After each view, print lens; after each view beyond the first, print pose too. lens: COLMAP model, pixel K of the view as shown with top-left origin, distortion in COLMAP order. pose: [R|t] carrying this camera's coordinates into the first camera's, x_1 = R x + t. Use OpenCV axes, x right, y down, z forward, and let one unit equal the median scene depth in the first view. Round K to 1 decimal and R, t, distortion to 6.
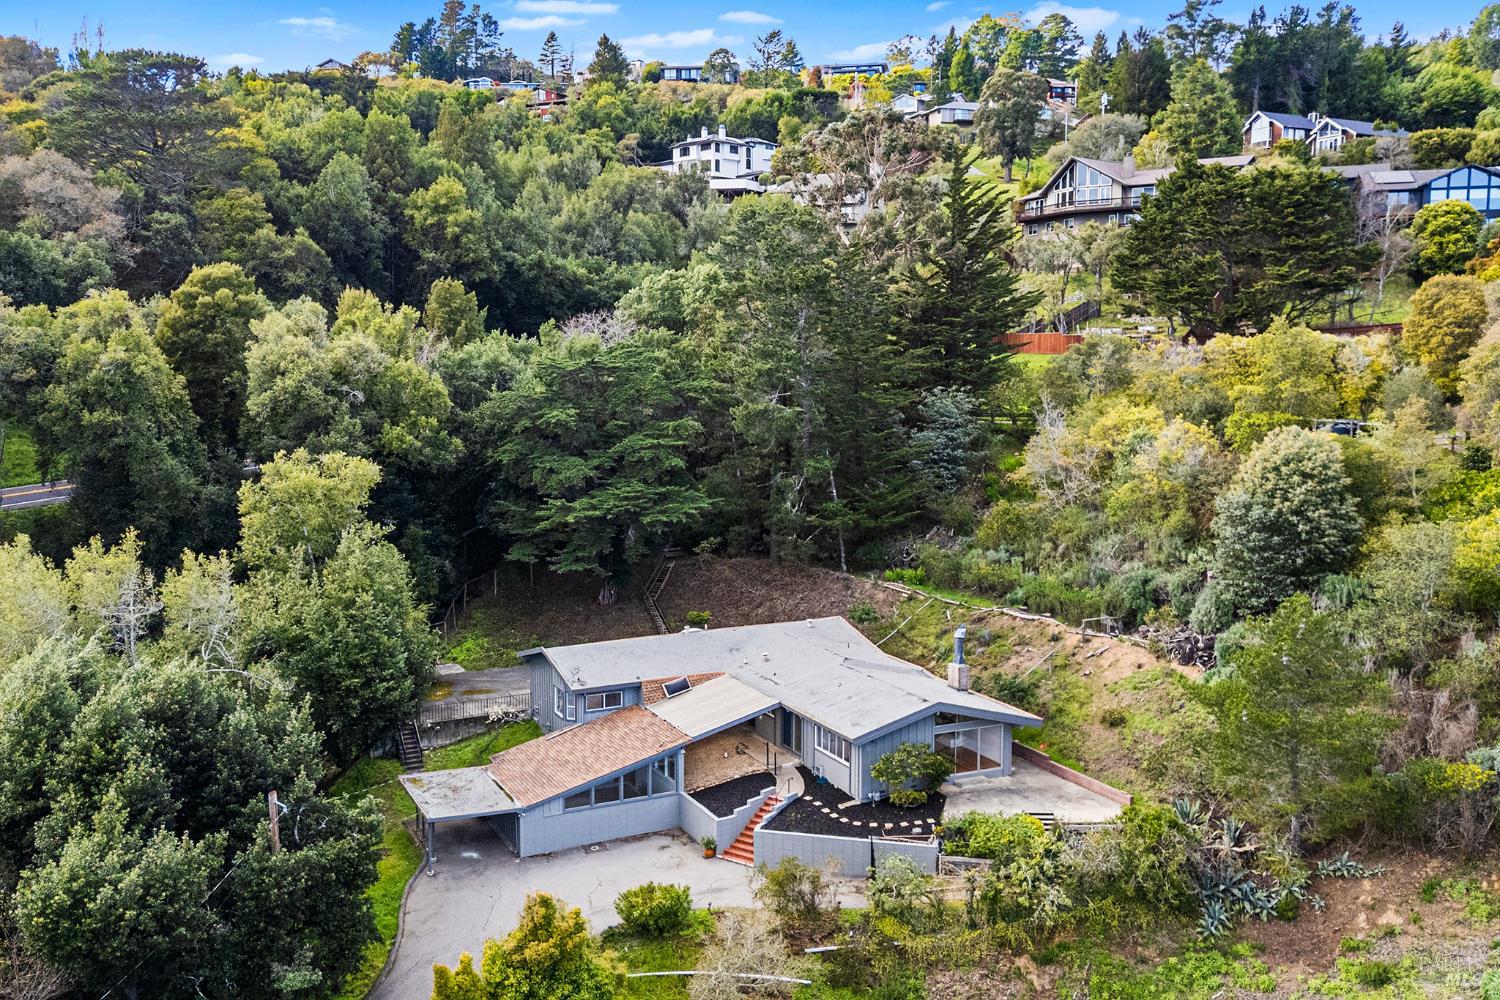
lens RADIAL K [[1269.3, 0, 750.0], [0, 1269.3, 500.0], [0, 0, 1]] dist [0.097083, -0.090615]
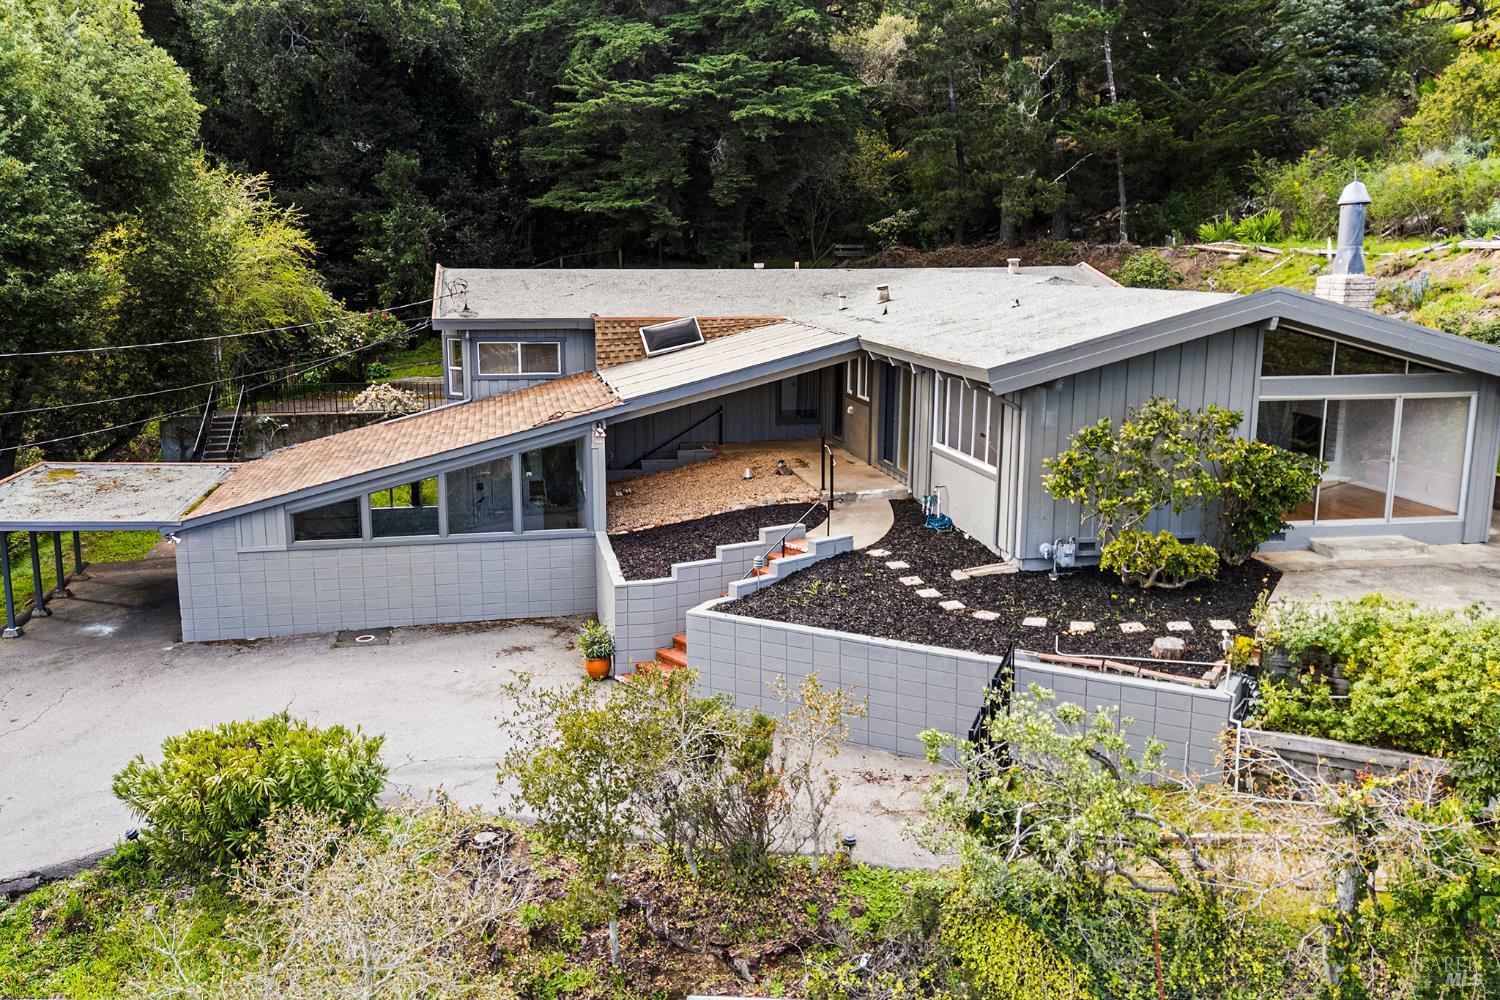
lens RADIAL K [[1269.3, 0, 750.0], [0, 1269.3, 500.0], [0, 0, 1]] dist [0.097083, -0.090615]
pose [[0.964526, 0.049487, -0.259307, 0.106935], [-0.027198, 0.995674, 0.088849, 0.190019], [0.262582, -0.078644, 0.961700, 0.646399]]
